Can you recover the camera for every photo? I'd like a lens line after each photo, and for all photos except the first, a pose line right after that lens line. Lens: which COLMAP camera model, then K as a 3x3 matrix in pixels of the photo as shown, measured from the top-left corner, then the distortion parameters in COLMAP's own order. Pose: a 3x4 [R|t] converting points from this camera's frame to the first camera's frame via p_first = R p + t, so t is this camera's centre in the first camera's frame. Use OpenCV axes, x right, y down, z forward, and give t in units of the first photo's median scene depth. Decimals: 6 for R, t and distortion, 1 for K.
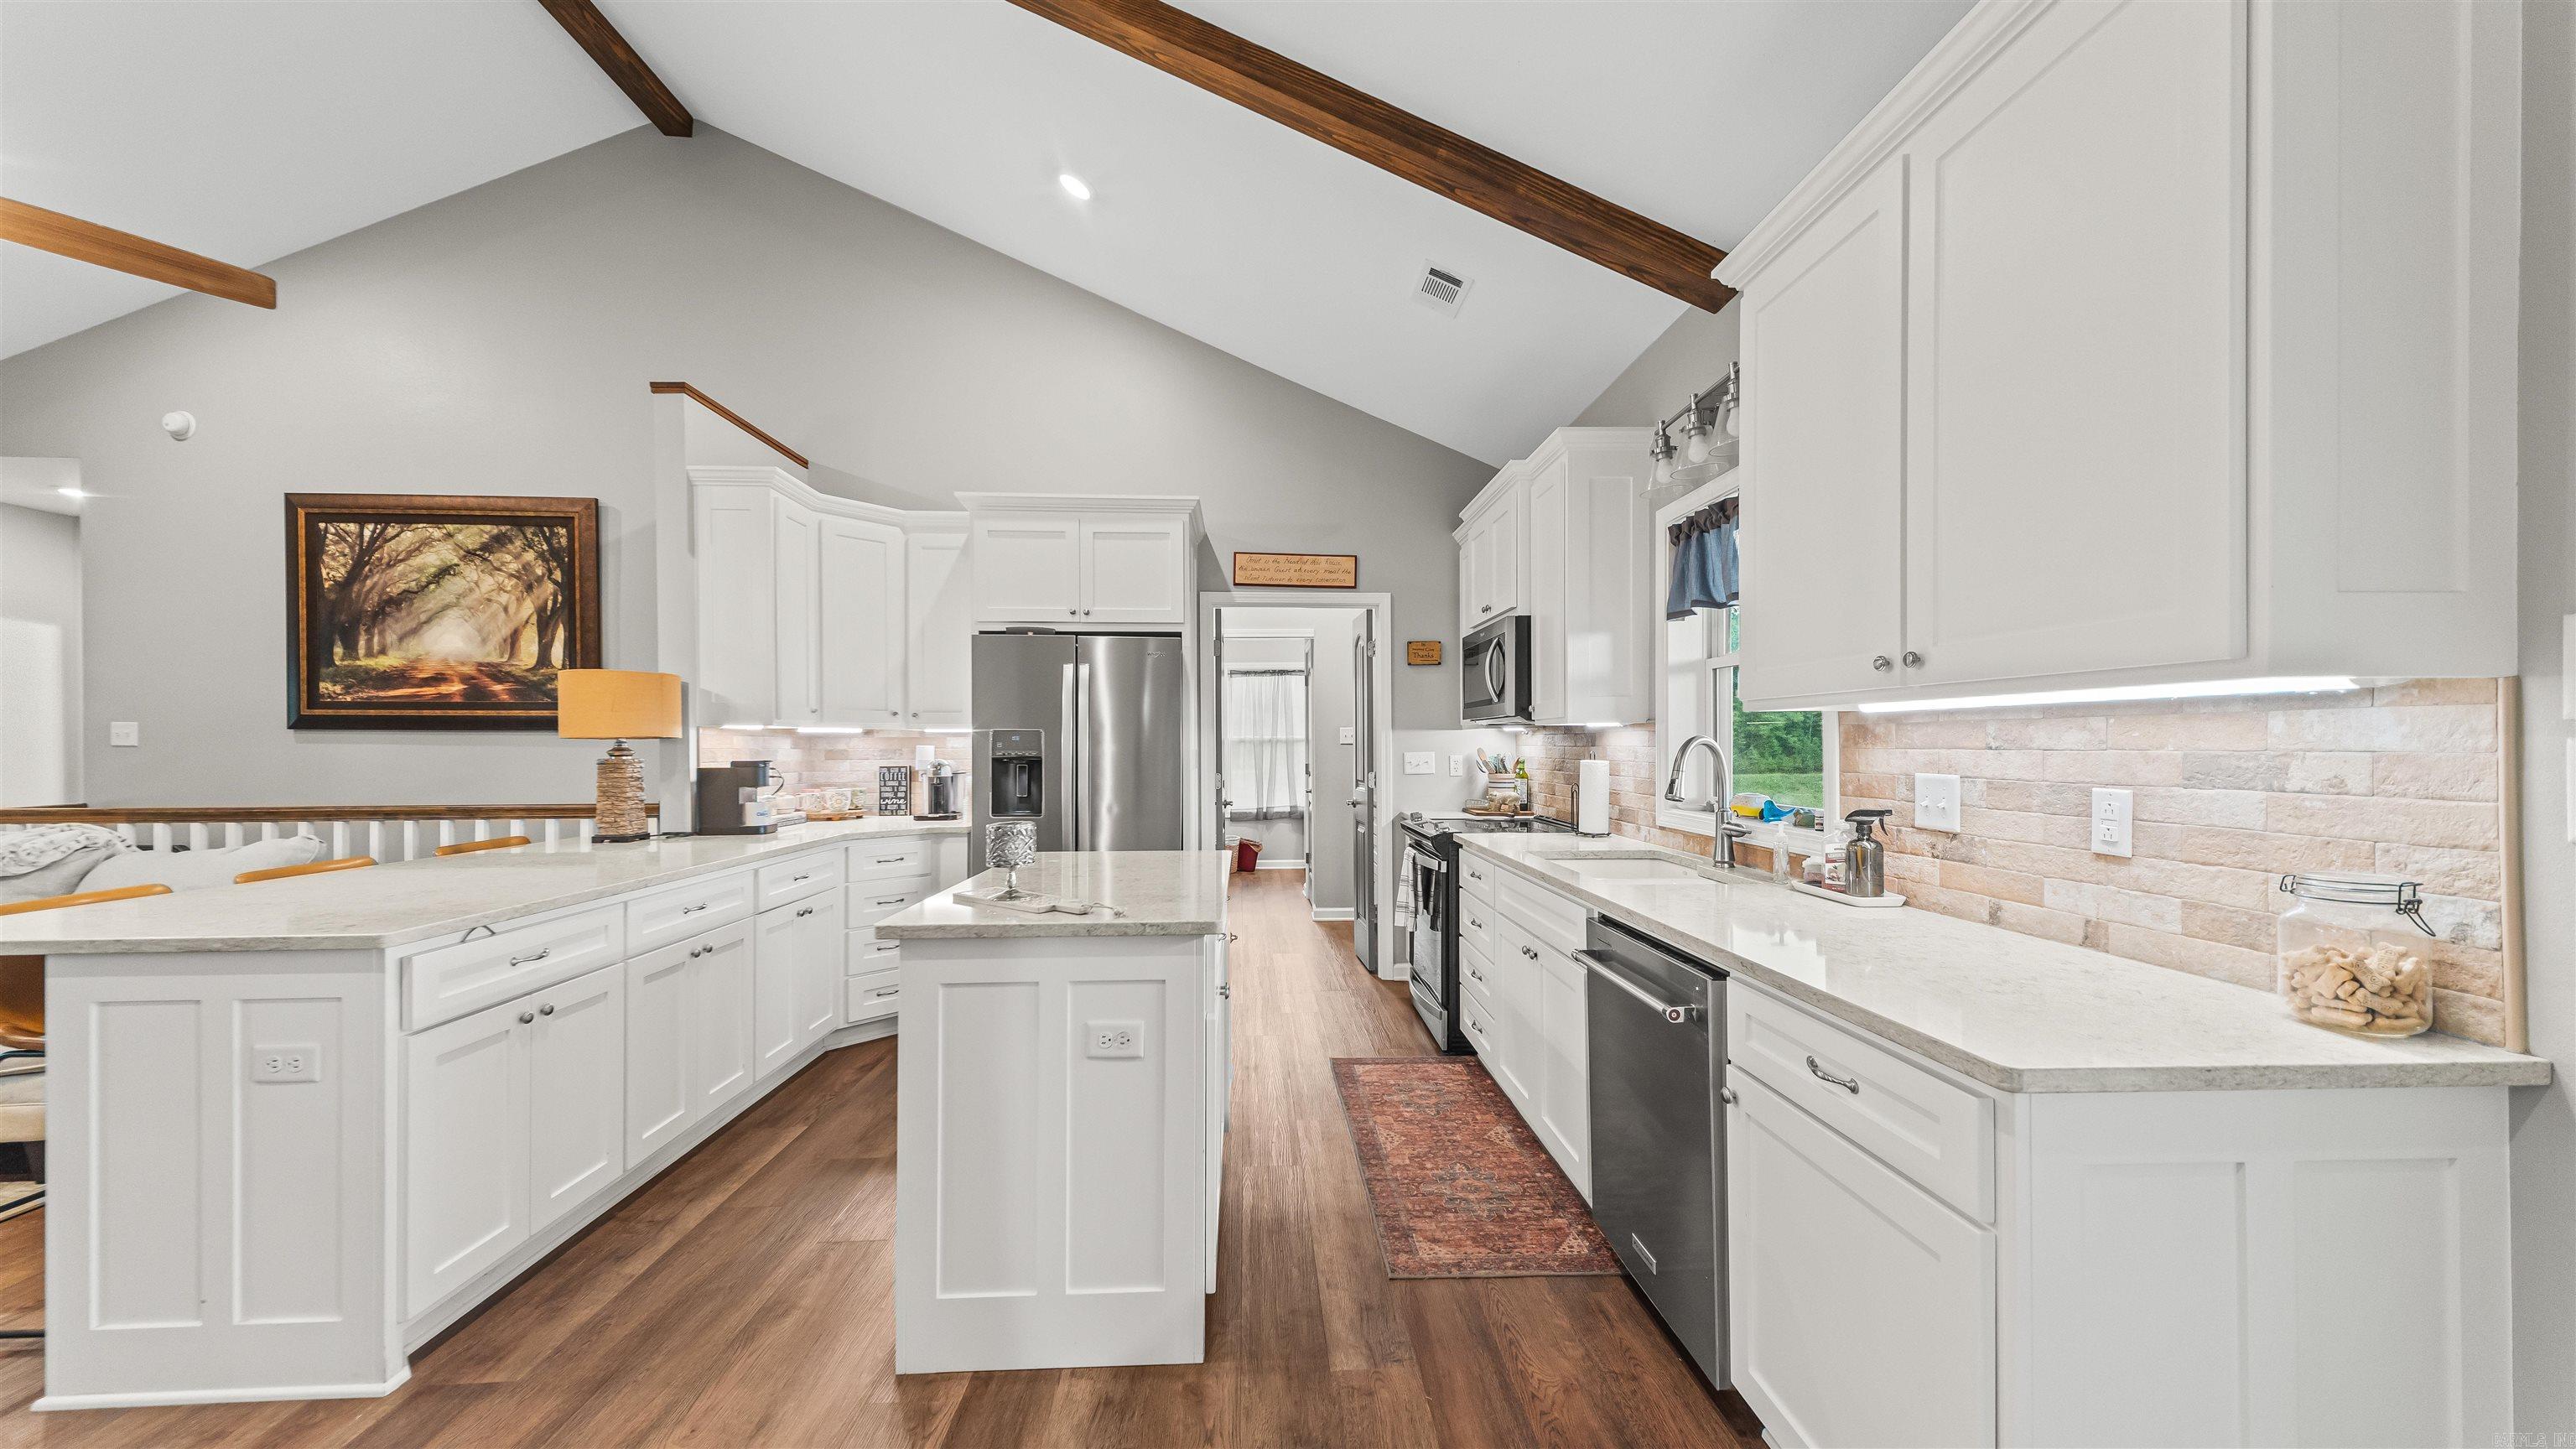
lens RADIAL K [[902.3, 0, 1287.6], [0, 902.3, 741.0], [0, 0, 1]] dist [0.022879, -0.006762]
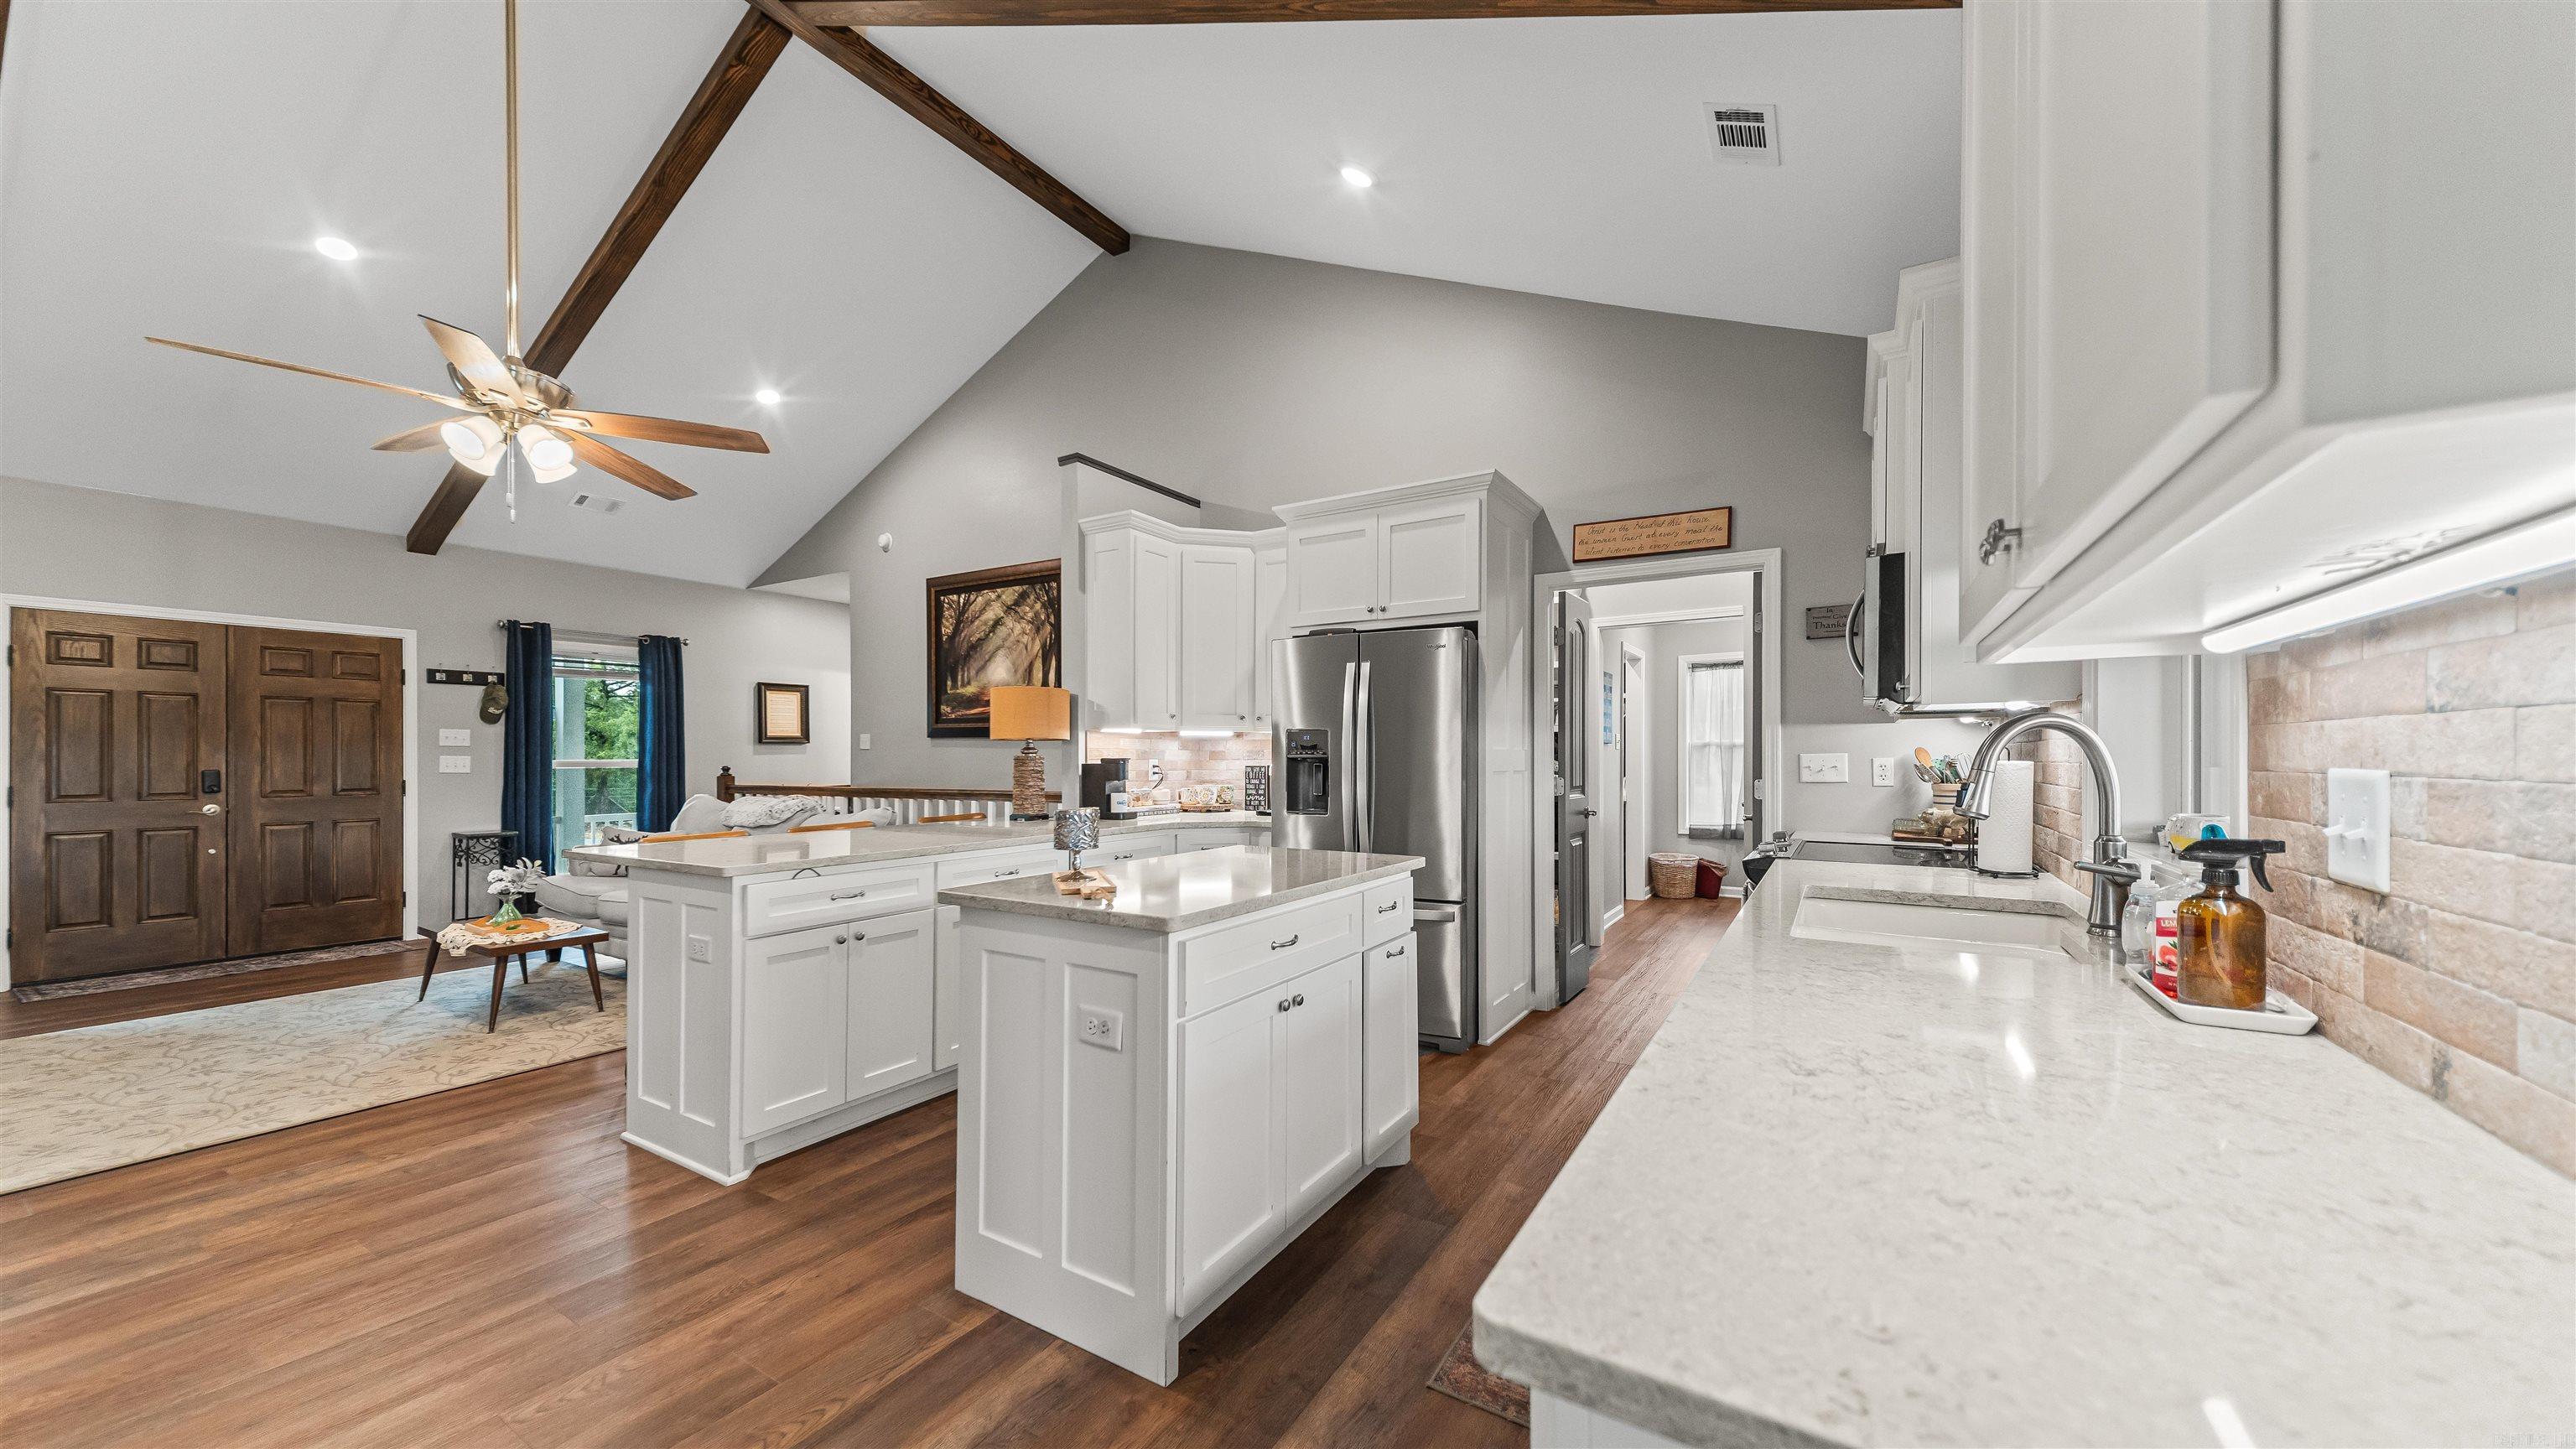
lens RADIAL K [[906.5, 0, 1290.3], [0, 906.5, 751.3], [0, 0, 1]] dist [0.030747, -0.010443]
pose [[0.824011, -0.002023, -0.566570, 0.225635], [0.001799, 0.999998, -0.000954, 0.011310], [0.566571, -0.000233, 0.824013, 0.119699]]
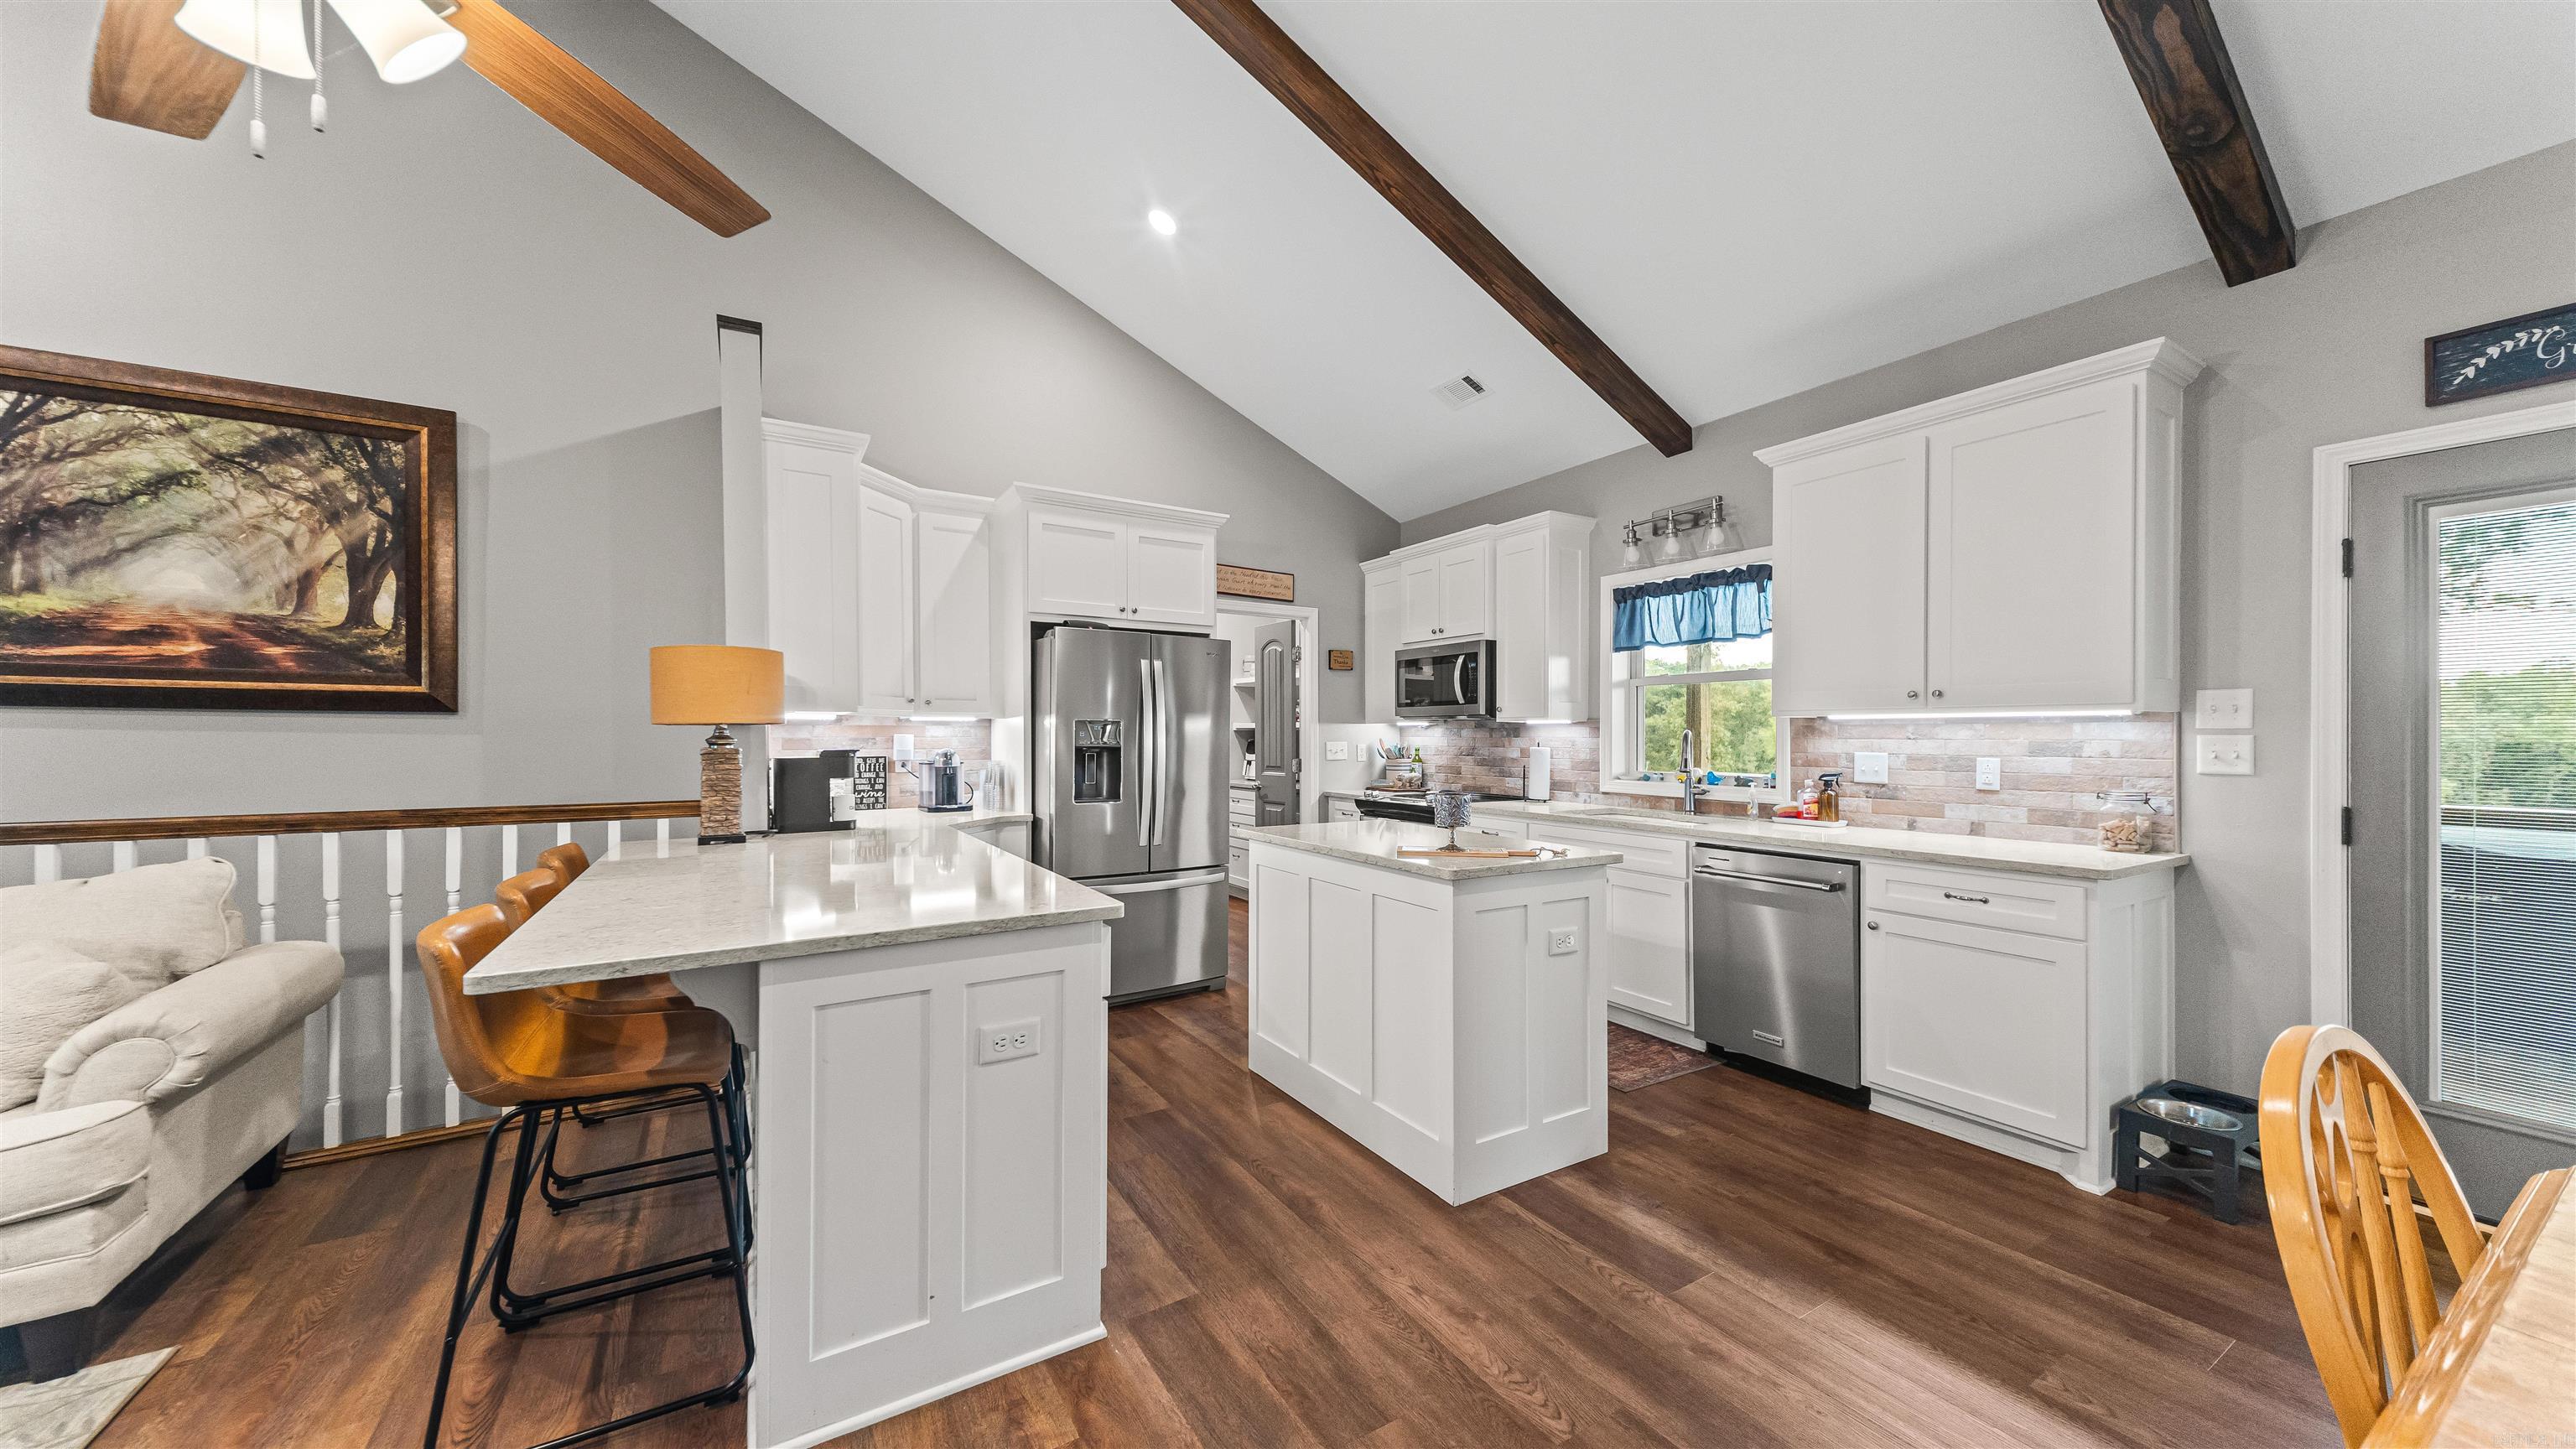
lens RADIAL K [[888.5, 0, 1291.4], [0, 888.5, 729.9], [0, 0, 1]] dist [0.014510, -0.003055]
pose [[0.874992, 0.007784, 0.484075, -0.511540], [-0.006325, 0.999969, -0.004647, 0.002303], [-0.484096, 0.001004, 0.875014, -0.008685]]
